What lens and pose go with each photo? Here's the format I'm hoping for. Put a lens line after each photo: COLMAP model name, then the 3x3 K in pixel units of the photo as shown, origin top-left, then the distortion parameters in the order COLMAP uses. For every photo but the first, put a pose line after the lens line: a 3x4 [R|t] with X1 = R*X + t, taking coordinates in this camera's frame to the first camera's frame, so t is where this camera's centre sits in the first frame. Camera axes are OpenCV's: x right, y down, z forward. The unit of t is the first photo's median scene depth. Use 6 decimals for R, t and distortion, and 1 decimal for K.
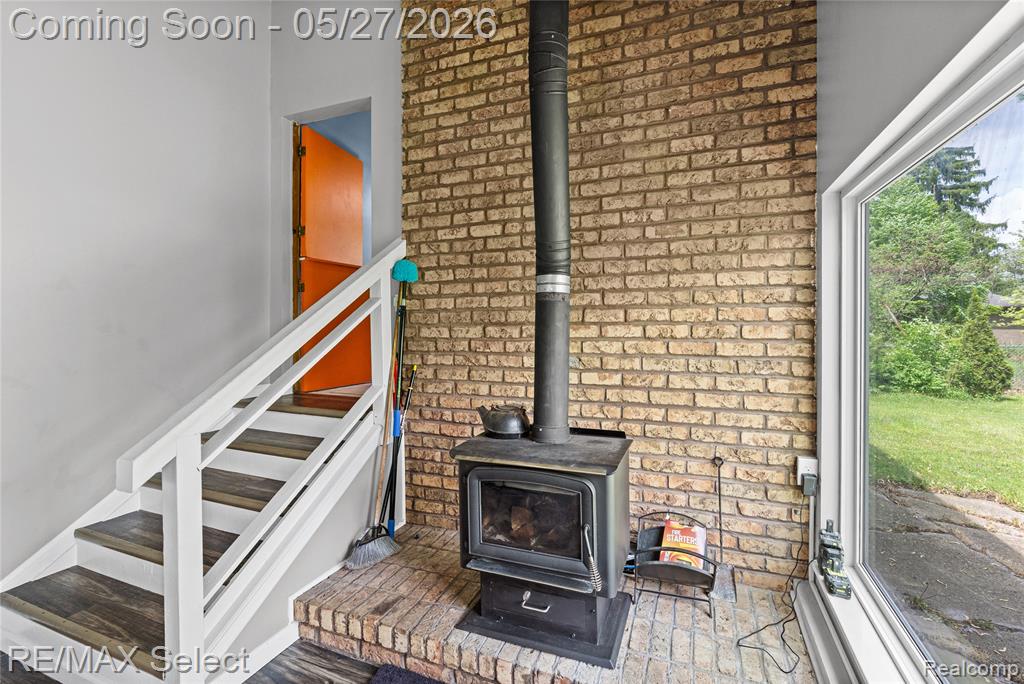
lens RADIAL K [[474.5, 0, 507.7], [0, 474.5, 326.1], [0, 0, 1]] dist [-0.008299, 0.000444]
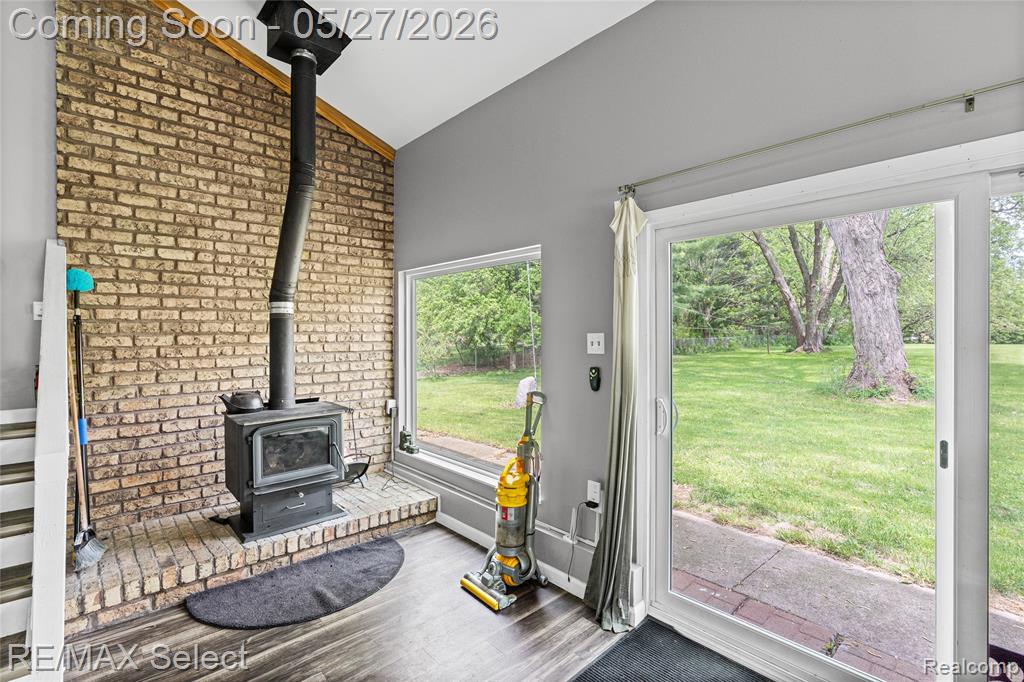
lens RADIAL K [[466.3, 0, 510.6], [0, 466.3, 335.4], [0, 0, 1]] dist [-0.005817, 0.001364]
pose [[0.430087, -0.001477, 0.902786, -0.800259], [0.007522, 0.999970, -0.001947, 0.009366], [-0.902756, 0.007629, 0.430085, -0.271789]]
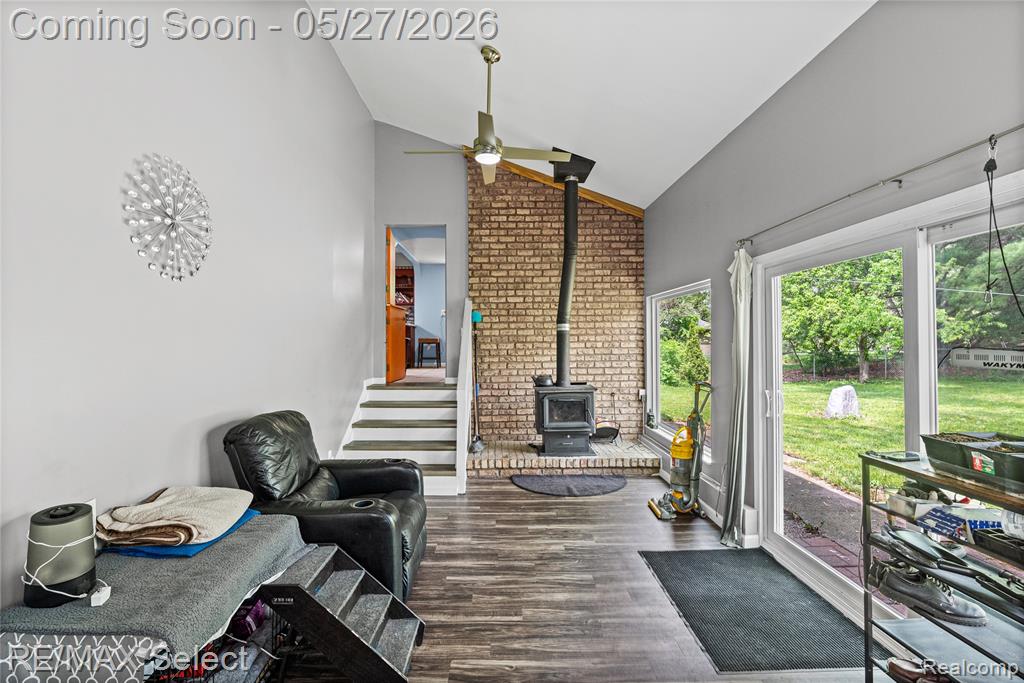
lens RADIAL K [[466.3, 0, 510.6], [0, 466.3, 335.9], [0, 0, 1]] dist [-0.005817, 0.001364]
pose [[0.918385, 0.001663, 0.395685, -0.997650], [0.005771, 0.999828, -0.017598, 0.003737], [-0.395646, 0.018445, 0.918218, -1.046712]]
